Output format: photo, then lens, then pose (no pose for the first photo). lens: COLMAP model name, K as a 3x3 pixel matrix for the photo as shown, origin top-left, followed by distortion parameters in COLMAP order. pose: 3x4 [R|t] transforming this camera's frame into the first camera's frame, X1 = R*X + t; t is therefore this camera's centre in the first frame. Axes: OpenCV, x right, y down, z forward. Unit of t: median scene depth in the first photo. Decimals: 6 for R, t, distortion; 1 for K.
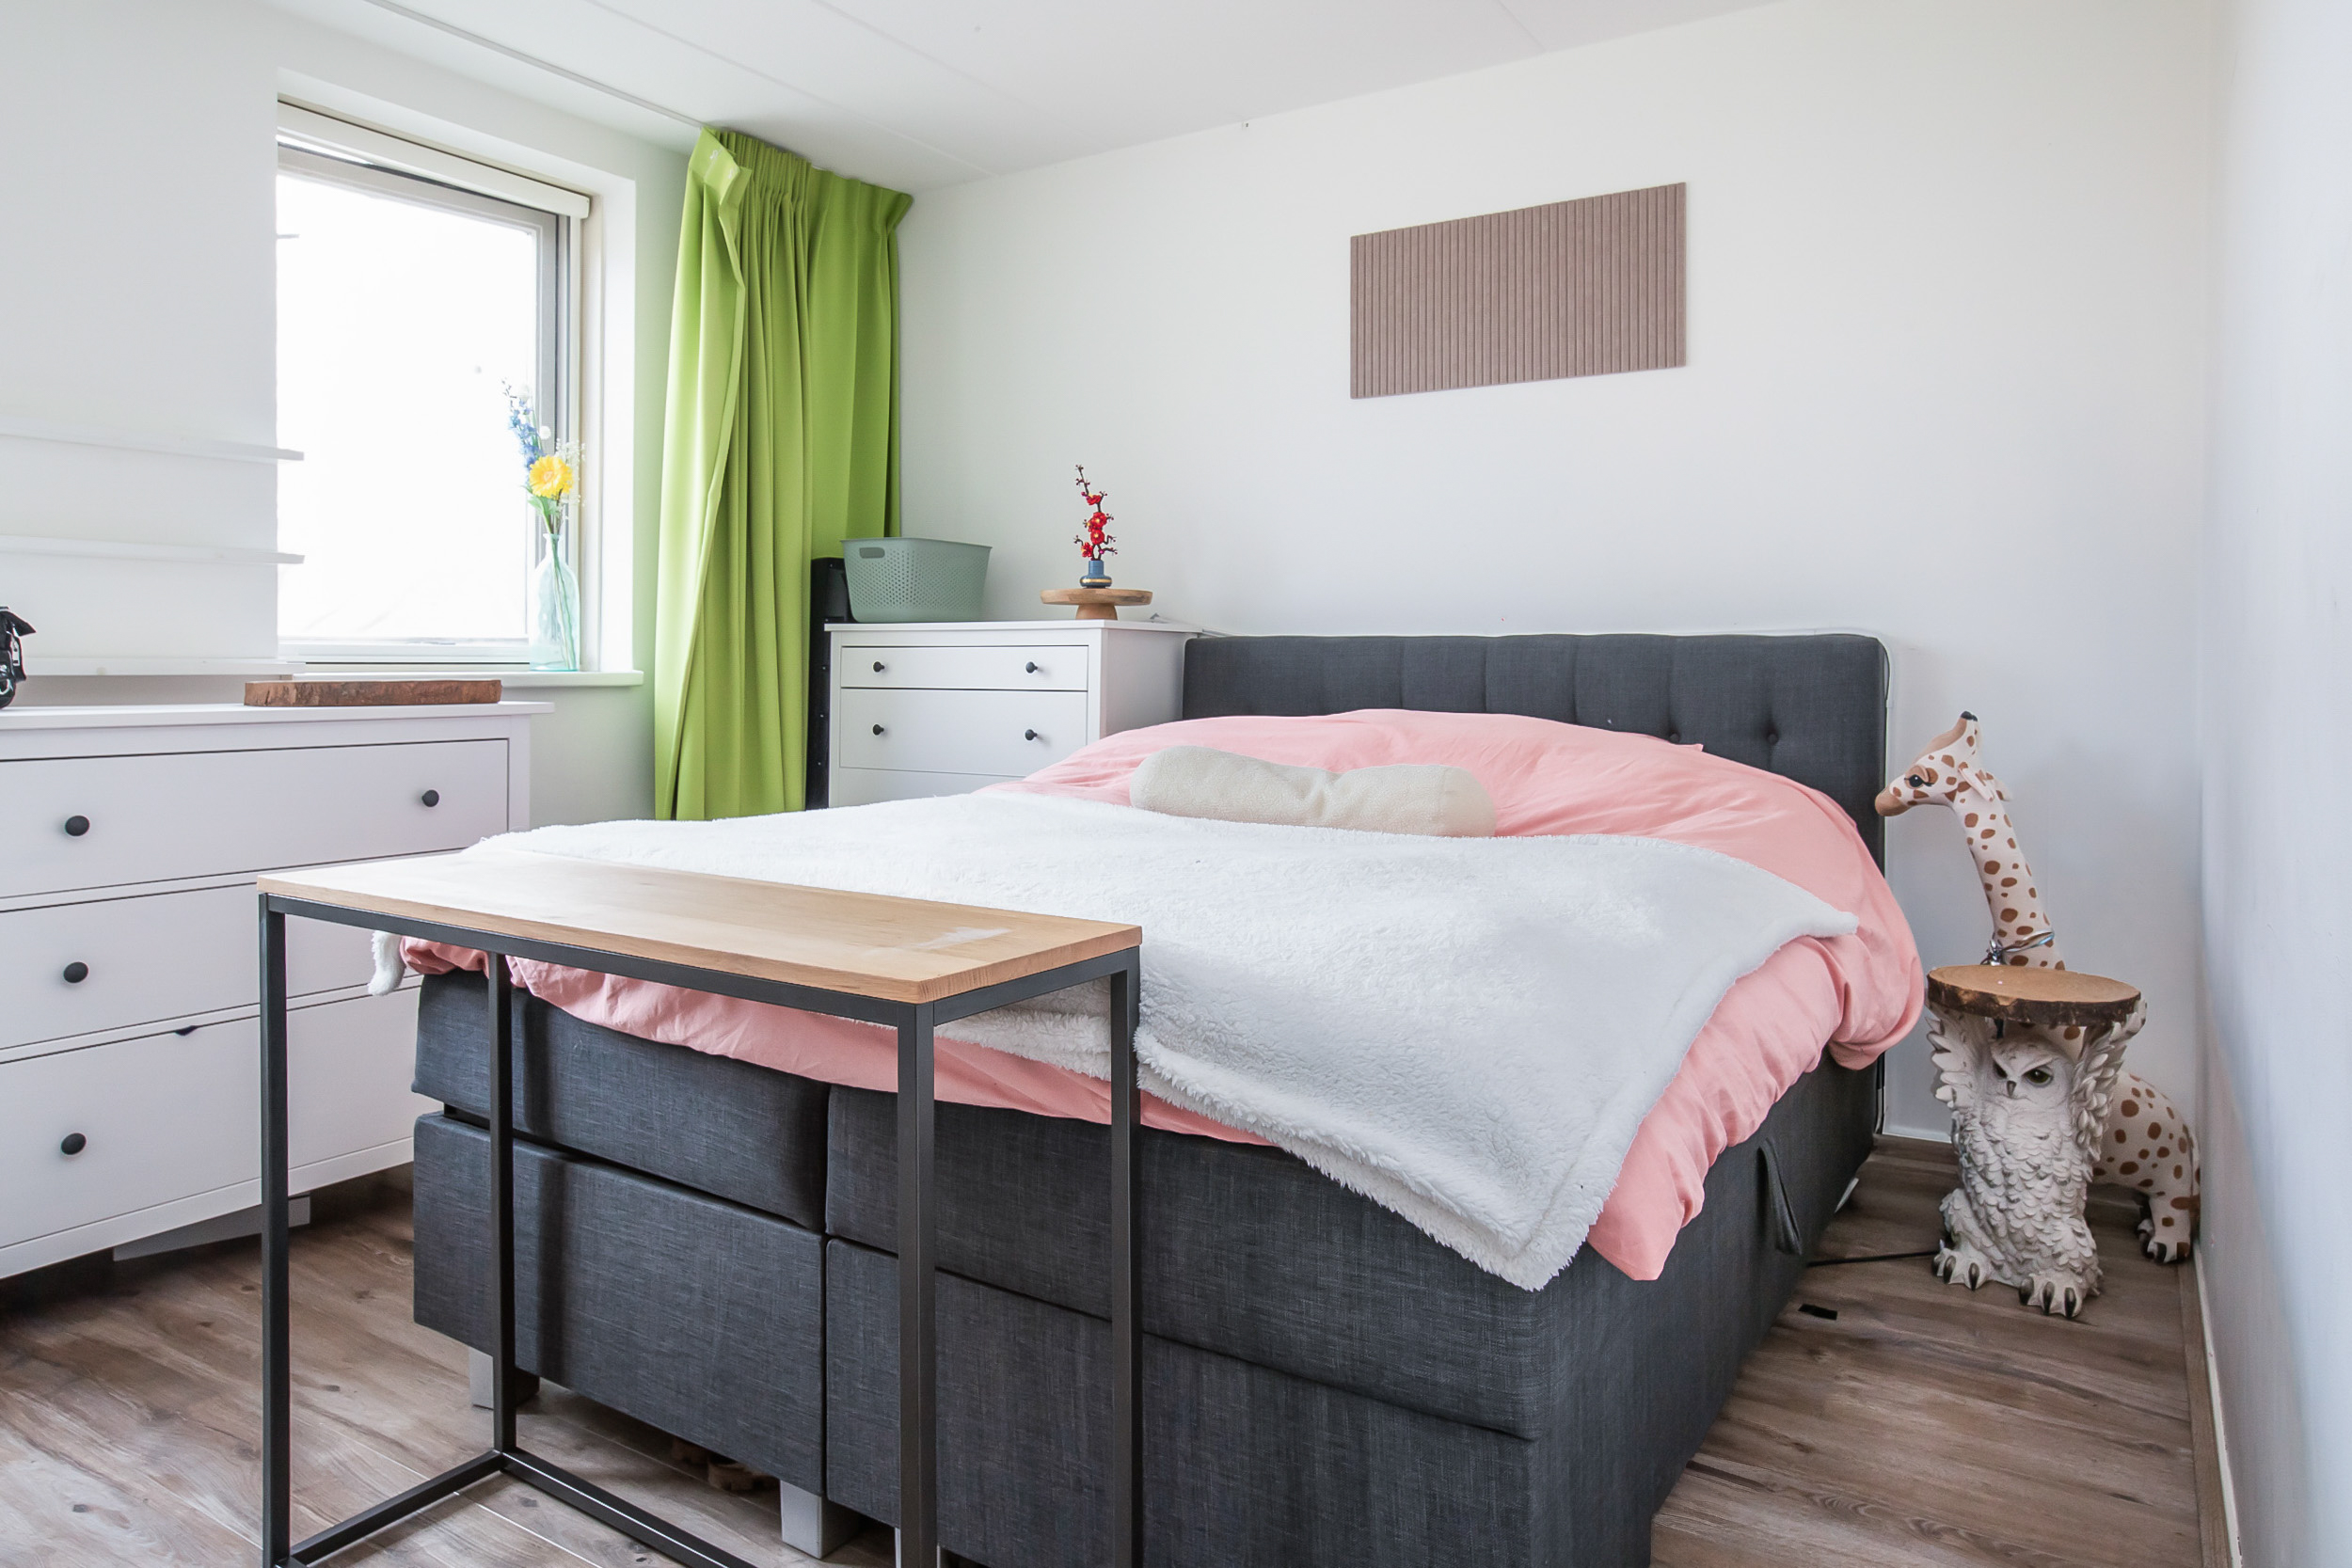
lens RADIAL K [[1528.0, 0, 1174.3], [0, 1528.0, 658.2], [0, 0, 1]] dist [-0.047293, 0.046341]
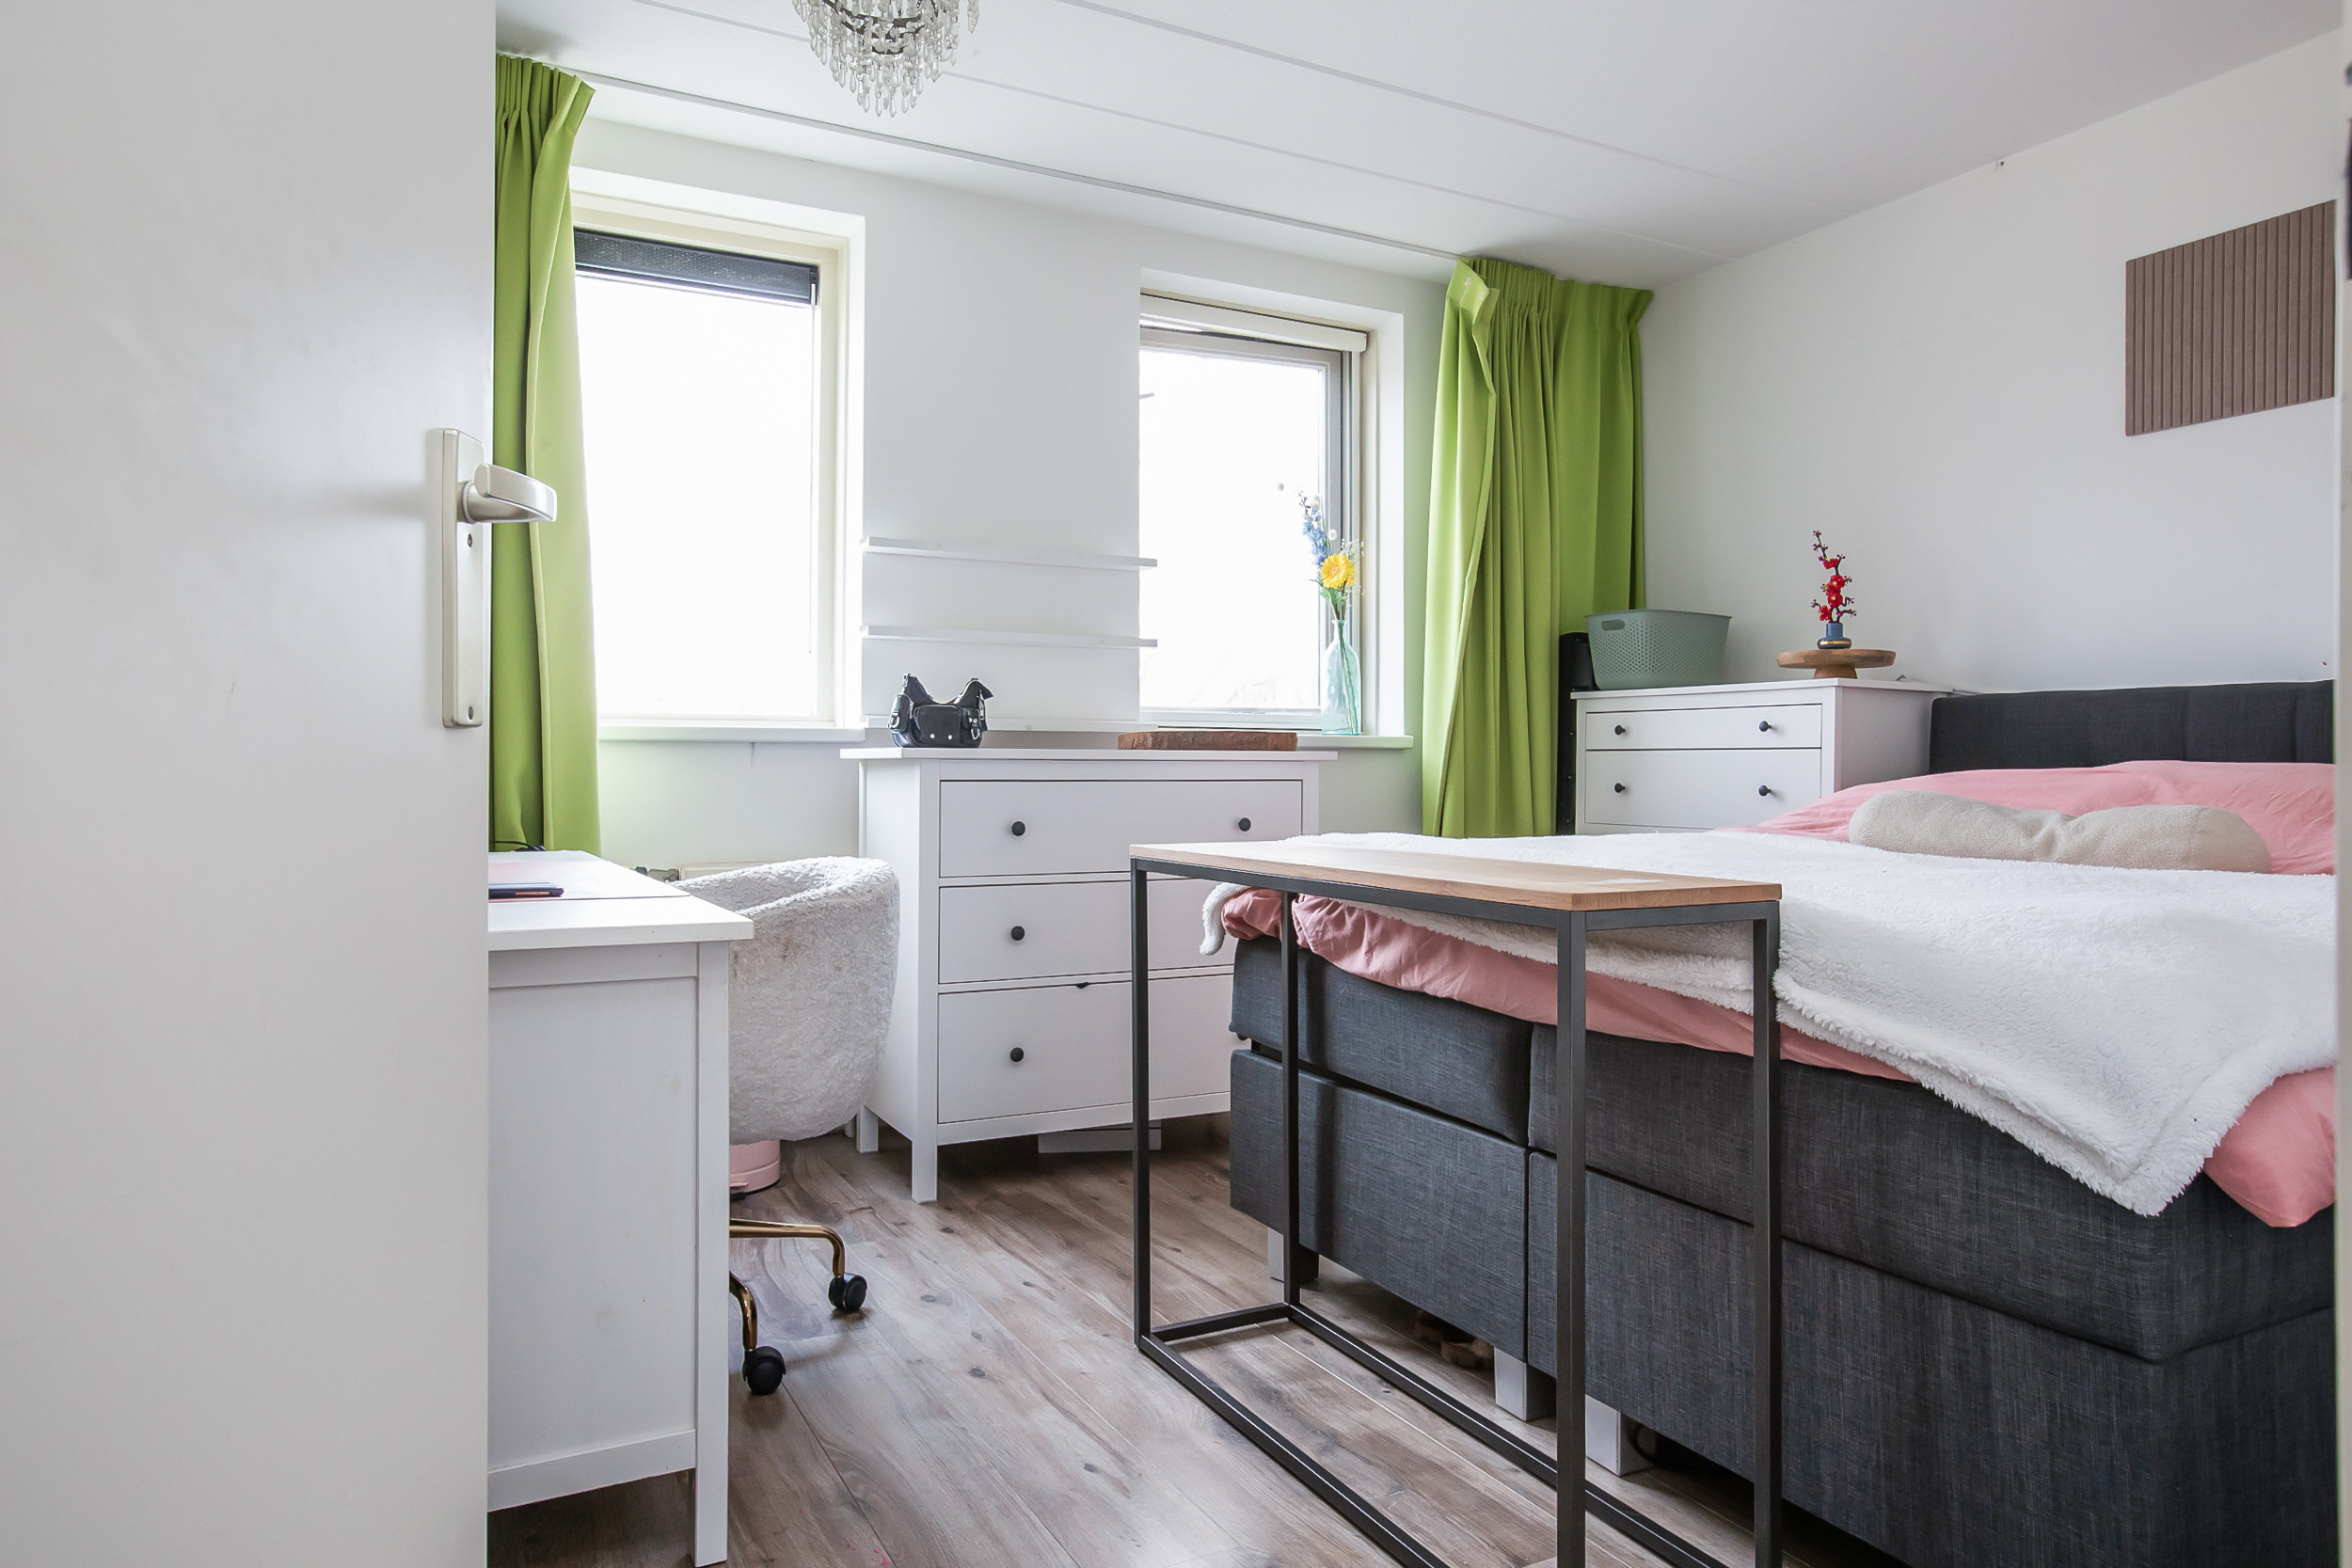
lens RADIAL K [[1482.0, 0, 1176.0], [0, 1482.0, 784.0], [0, 0, 1]] dist [-0.033897, 0.046790]
pose [[0.873530, 0.005474, -0.486739, 0.087349], [0.001614, 0.999899, 0.014141, 0.057211], [0.486767, -0.013138, 0.873433, -0.156424]]
